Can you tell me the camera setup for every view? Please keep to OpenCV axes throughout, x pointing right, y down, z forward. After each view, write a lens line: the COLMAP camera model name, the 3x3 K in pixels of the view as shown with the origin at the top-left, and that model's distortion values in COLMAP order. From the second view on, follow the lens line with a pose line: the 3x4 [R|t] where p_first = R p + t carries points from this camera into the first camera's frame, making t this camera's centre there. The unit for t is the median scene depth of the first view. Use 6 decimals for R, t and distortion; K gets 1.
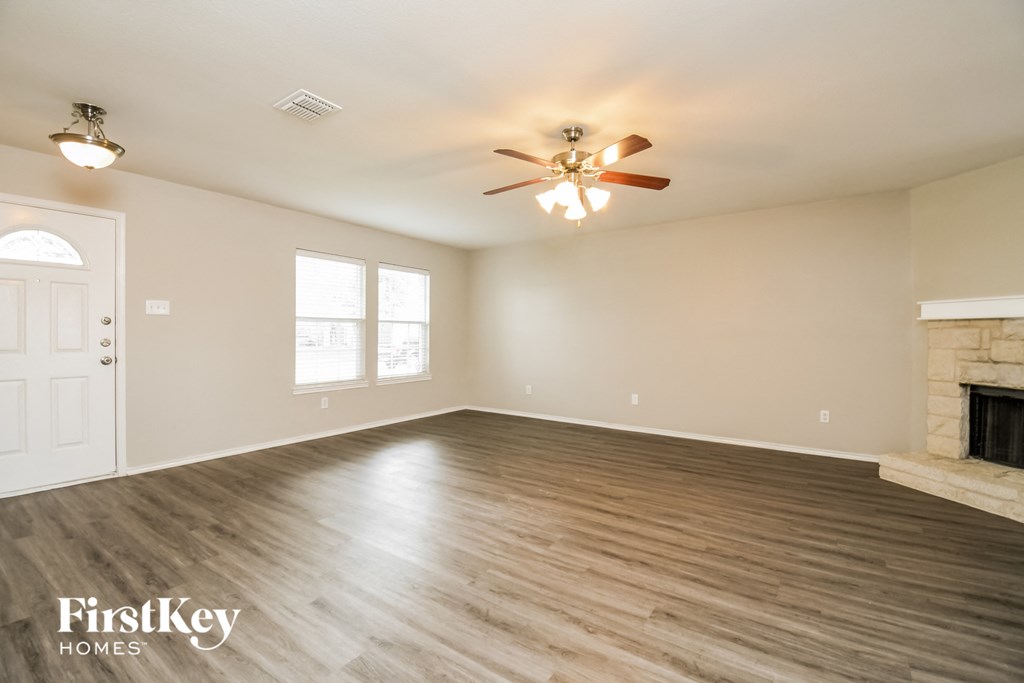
lens RADIAL K [[457.3, 0, 505.5], [0, 457.3, 339.1], [0, 0, 1]] dist [-0.000850, -0.000131]
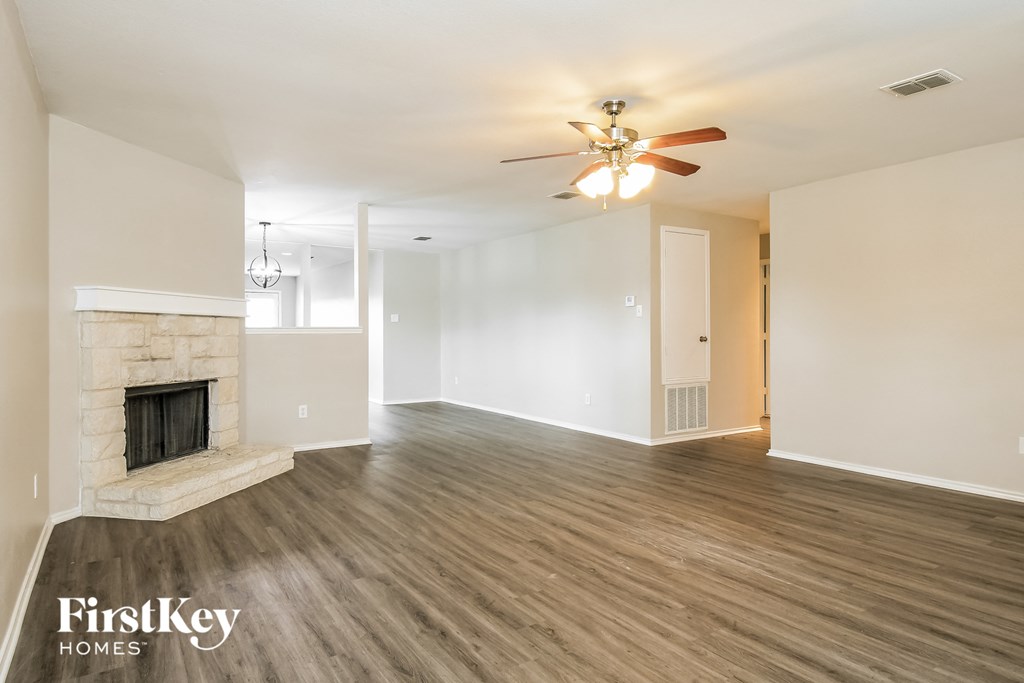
lens RADIAL K [[607.4, 0, 510.5], [0, 607.4, 335.1], [0, 0, 1]] dist [-0.000985, -0.000138]
pose [[-0.933871, -0.003569, 0.357592, -0.084230], [0.001497, 0.999902, 0.013890, -0.017258], [-0.357606, 0.013507, -0.933775, 2.068109]]
